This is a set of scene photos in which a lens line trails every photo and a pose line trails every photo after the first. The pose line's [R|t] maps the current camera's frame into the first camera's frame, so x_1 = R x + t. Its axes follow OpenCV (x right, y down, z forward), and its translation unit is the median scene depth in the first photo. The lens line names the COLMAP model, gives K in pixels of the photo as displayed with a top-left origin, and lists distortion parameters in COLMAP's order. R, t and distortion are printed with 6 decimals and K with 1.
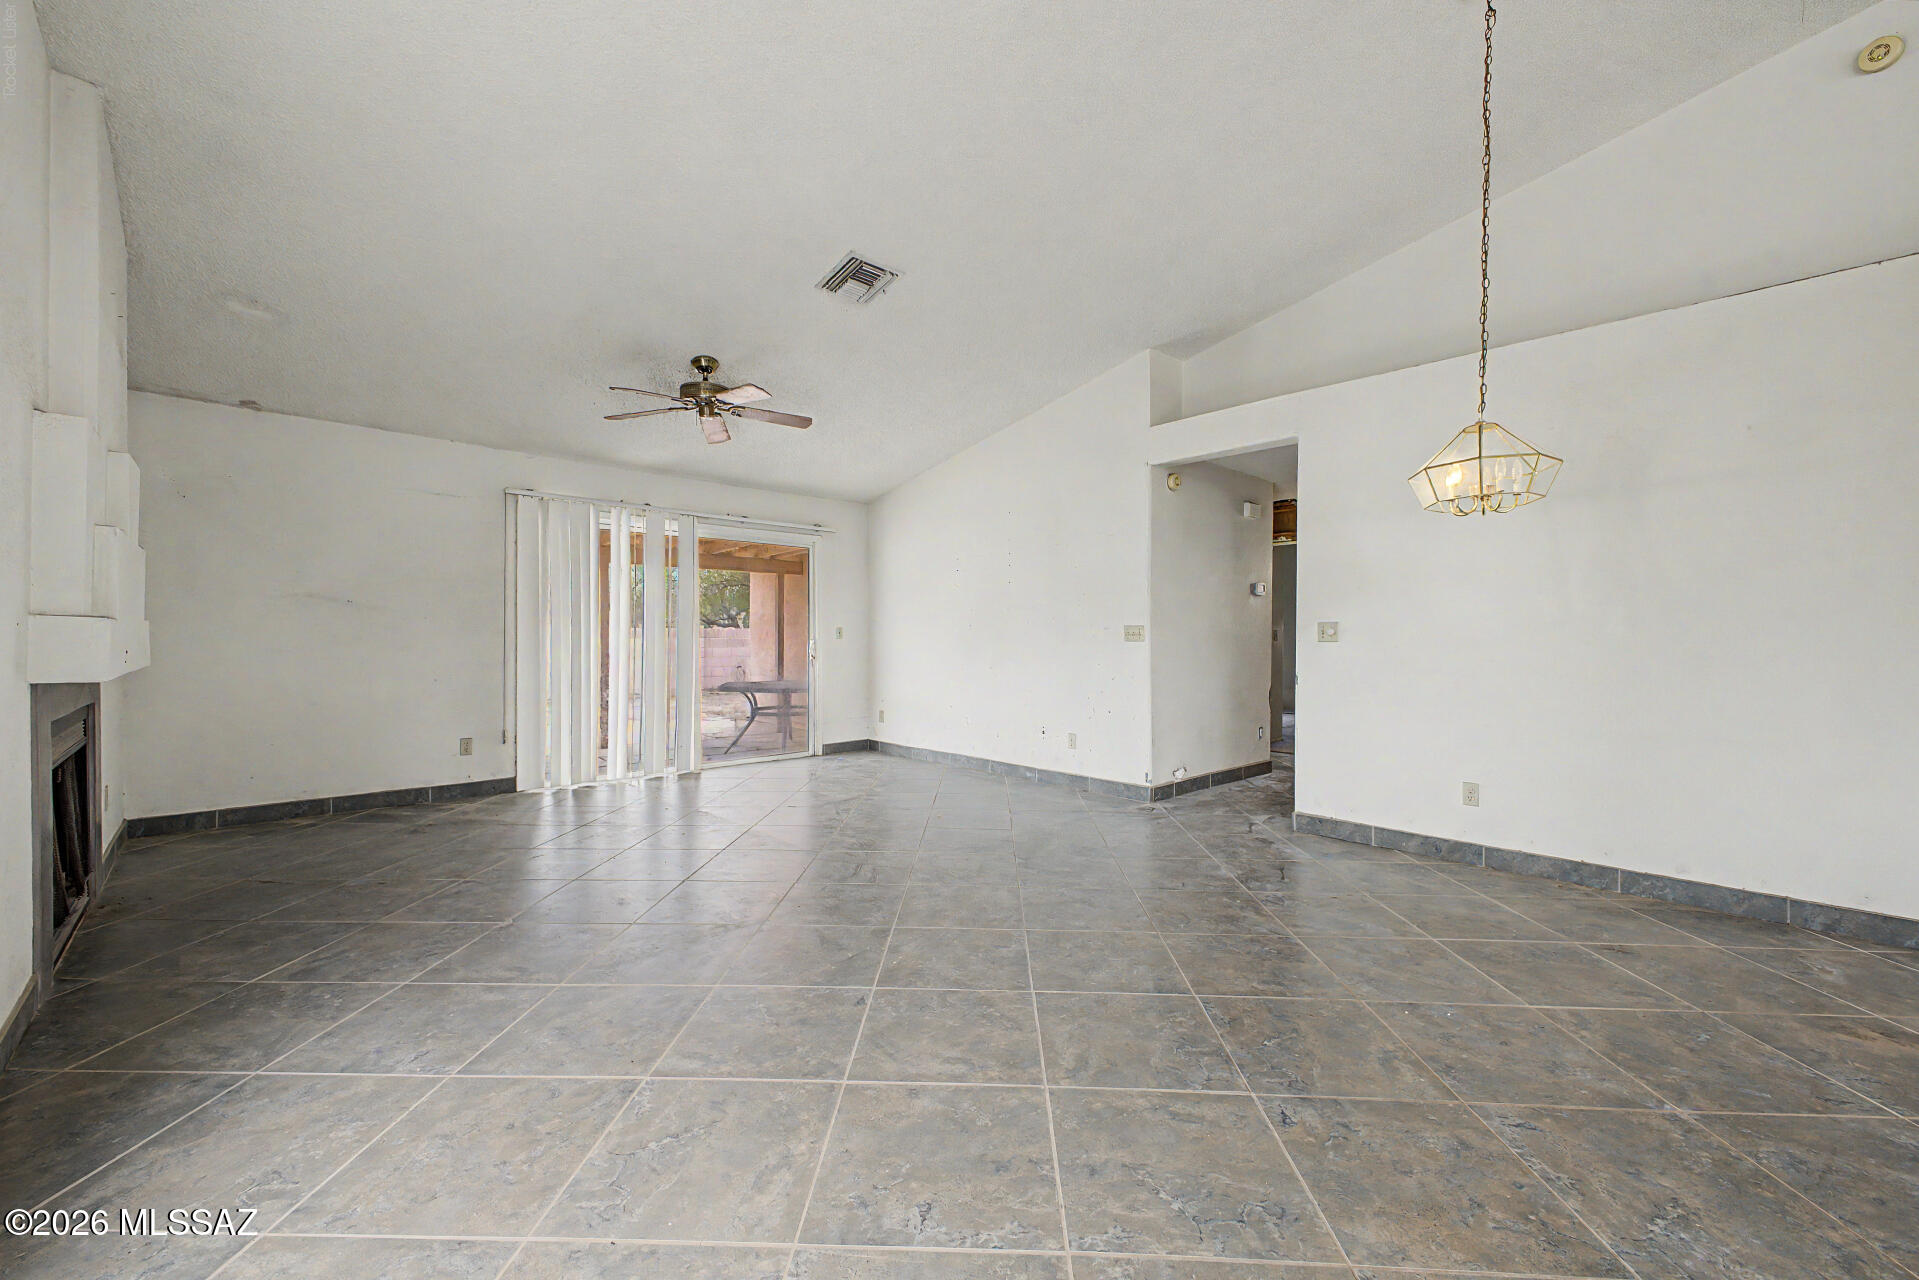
lens RADIAL K [[764.0, 0, 958.1], [0, 764.0, 638.3], [0, 0, 1]] dist [0.011230, -0.001326]
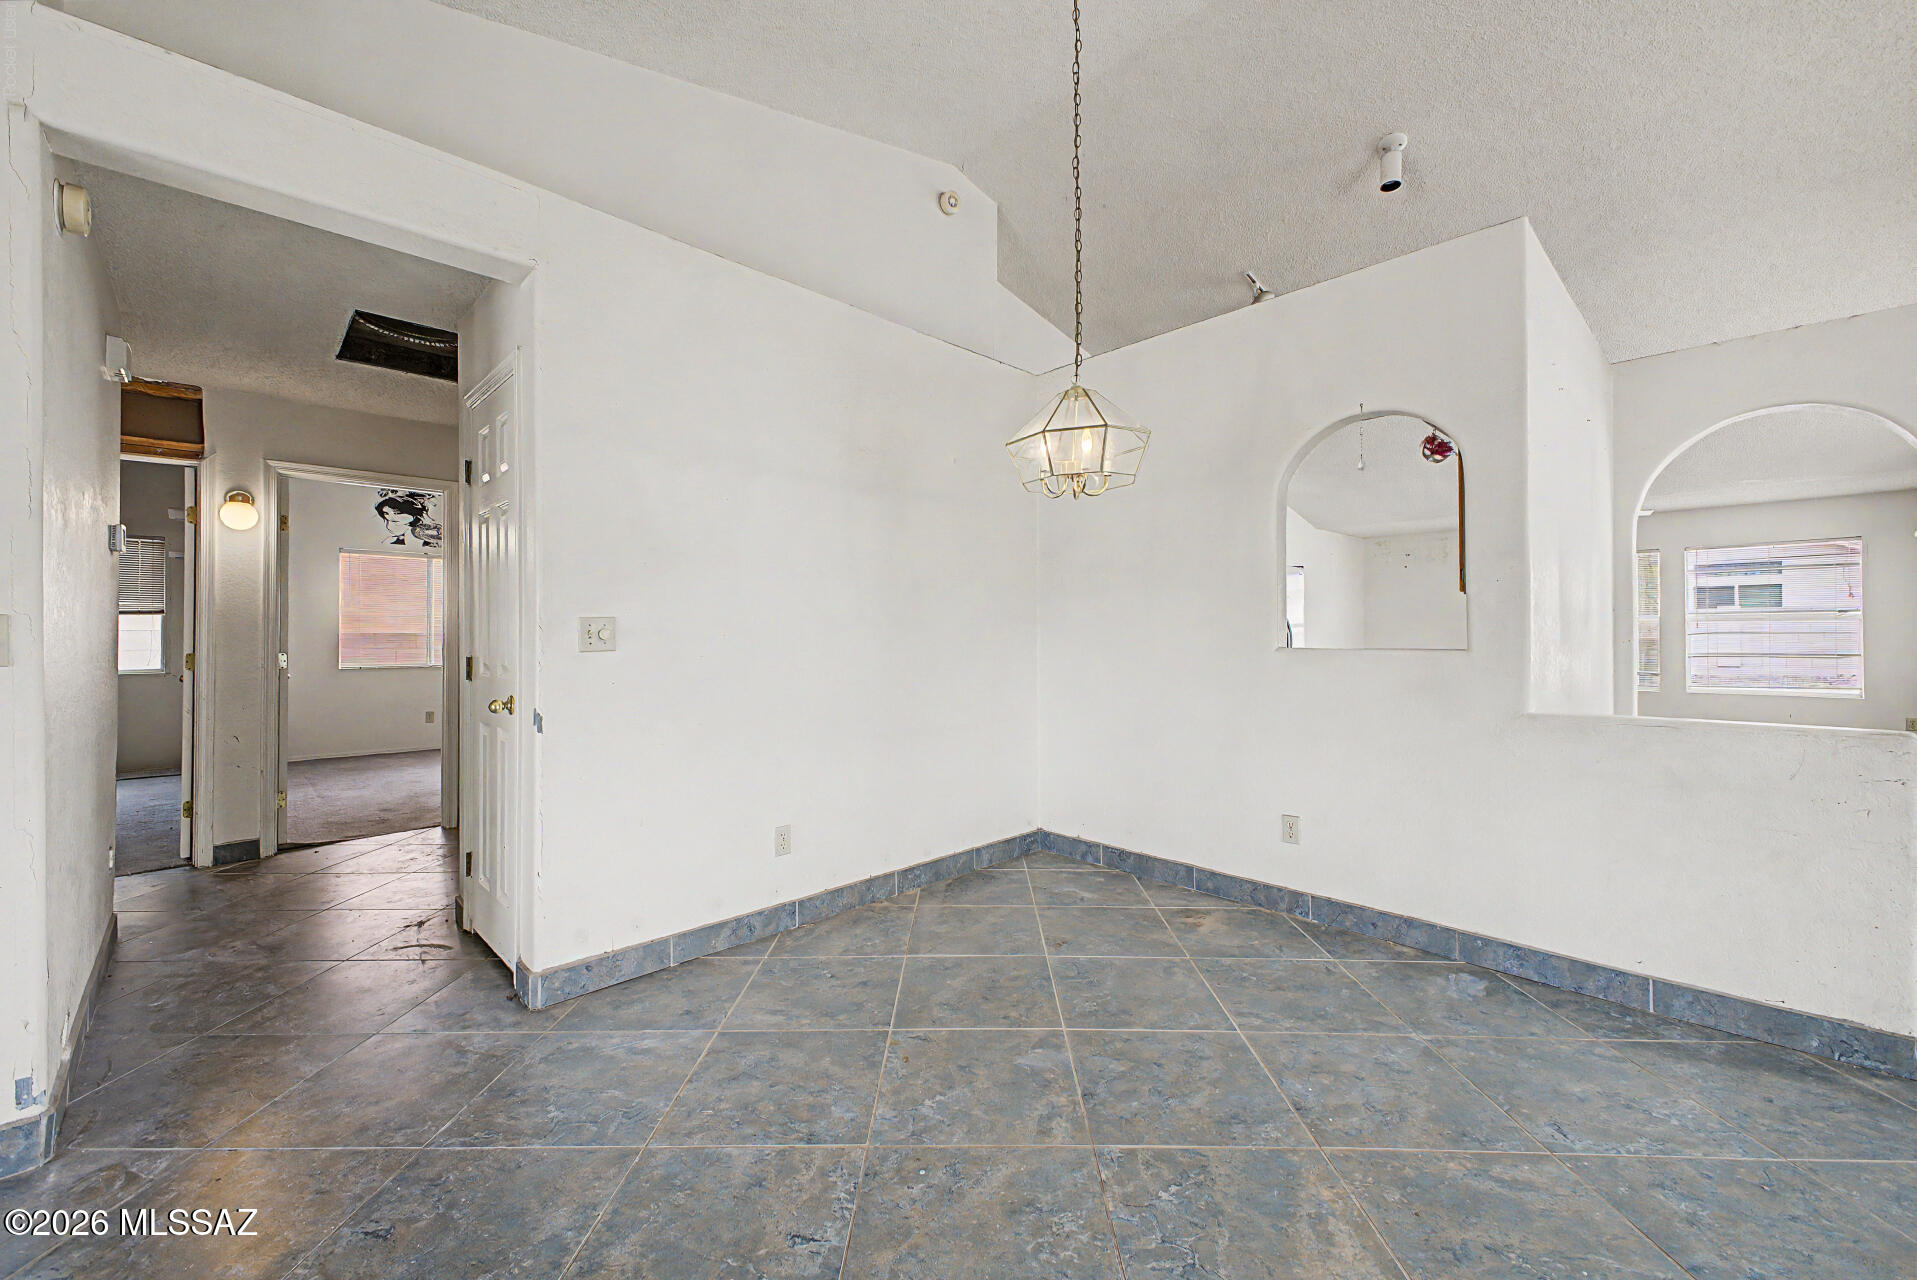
lens RADIAL K [[763.2, 0, 965.7], [0, 763.2, 633.6], [0, 0, 1]] dist [0.011230, -0.001326]
pose [[-0.025294, -0.004755, 0.999669, -0.115020], [0.006714, 0.999965, 0.004926, -0.011099], [-0.999658, 0.006836, -0.025261, 0.831965]]
